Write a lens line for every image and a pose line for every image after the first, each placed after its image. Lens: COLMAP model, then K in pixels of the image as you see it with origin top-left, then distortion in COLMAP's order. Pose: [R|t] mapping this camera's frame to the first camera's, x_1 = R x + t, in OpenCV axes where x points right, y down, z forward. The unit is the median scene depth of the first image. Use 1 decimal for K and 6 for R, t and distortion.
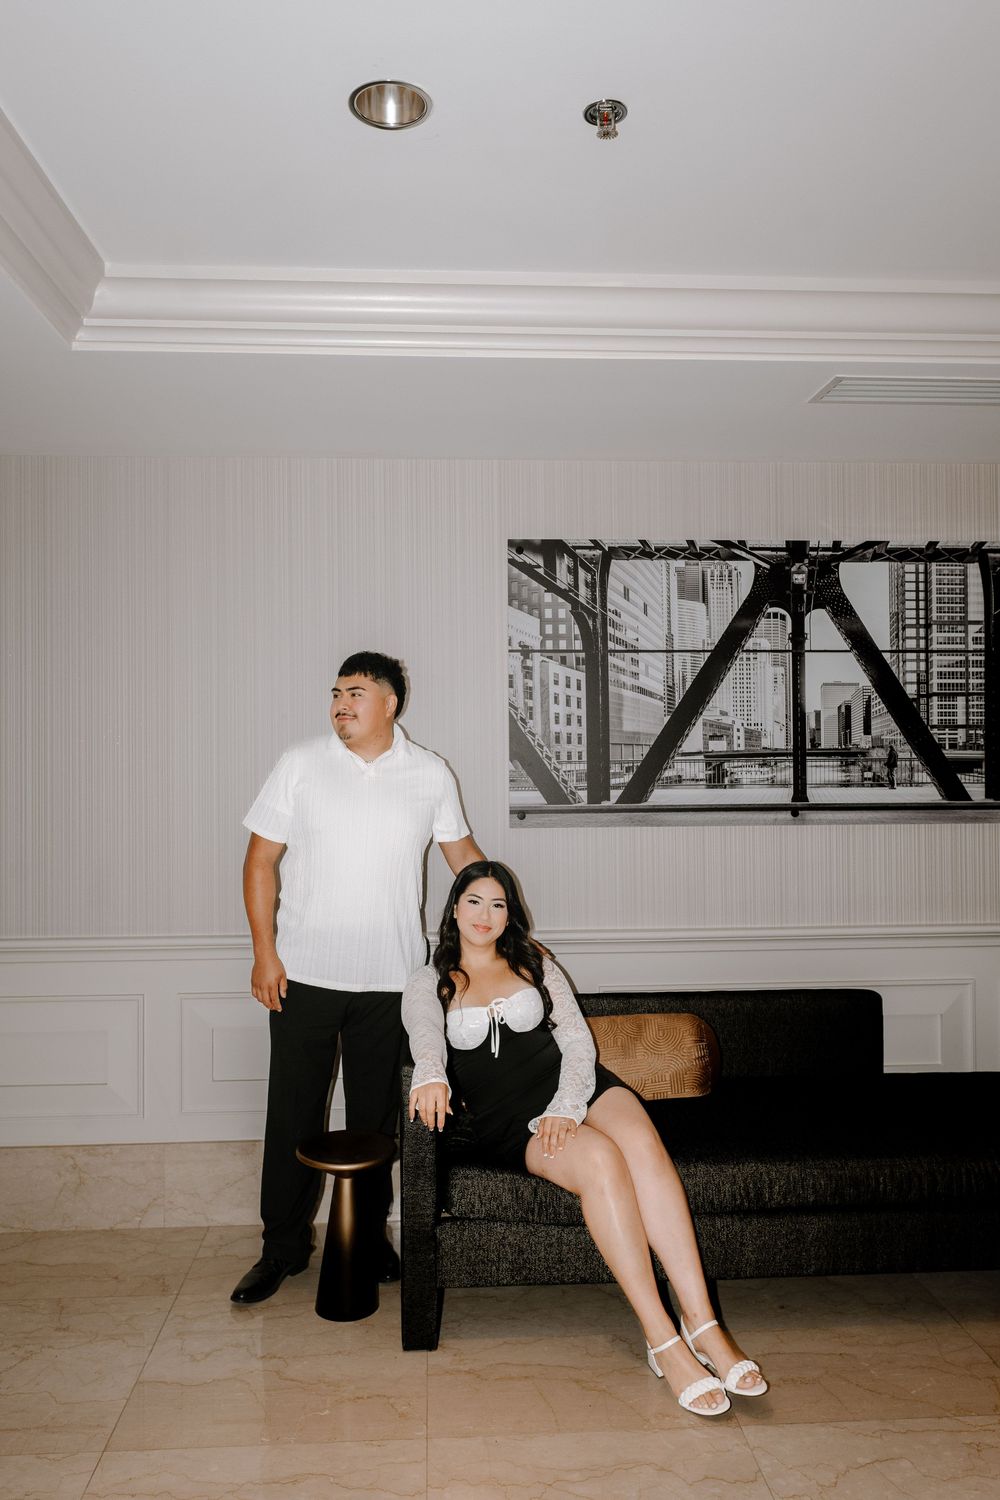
lens RADIAL K [[1126.2, 0, 430.5], [0, 1126.2, 716.3], [0, 0, 1]] dist [-0.005154, 0.011401]
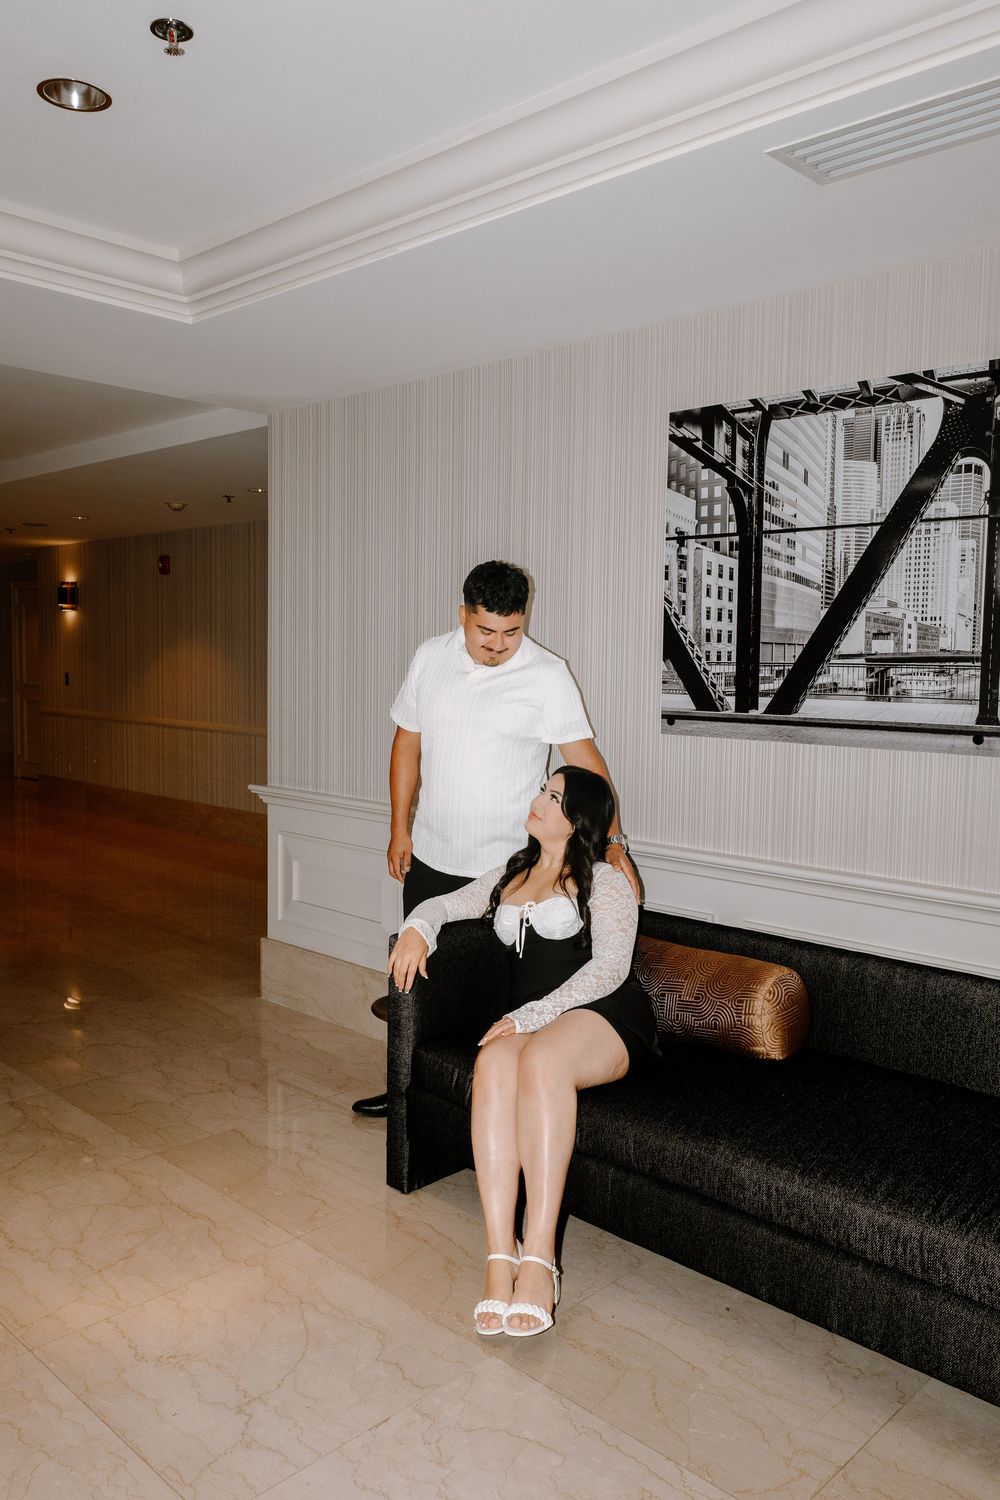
lens RADIAL K [[1126.2, 0, 499.3], [0, 1126.2, 748.9], [0, 0, 1]] dist [-0.005154, 0.011401]
pose [[0.695486, 0.074490, -0.714668, 0.633082], [-0.008020, 0.995355, 0.095942, 0.024109], [0.718495, -0.060995, 0.692853, 0.264903]]
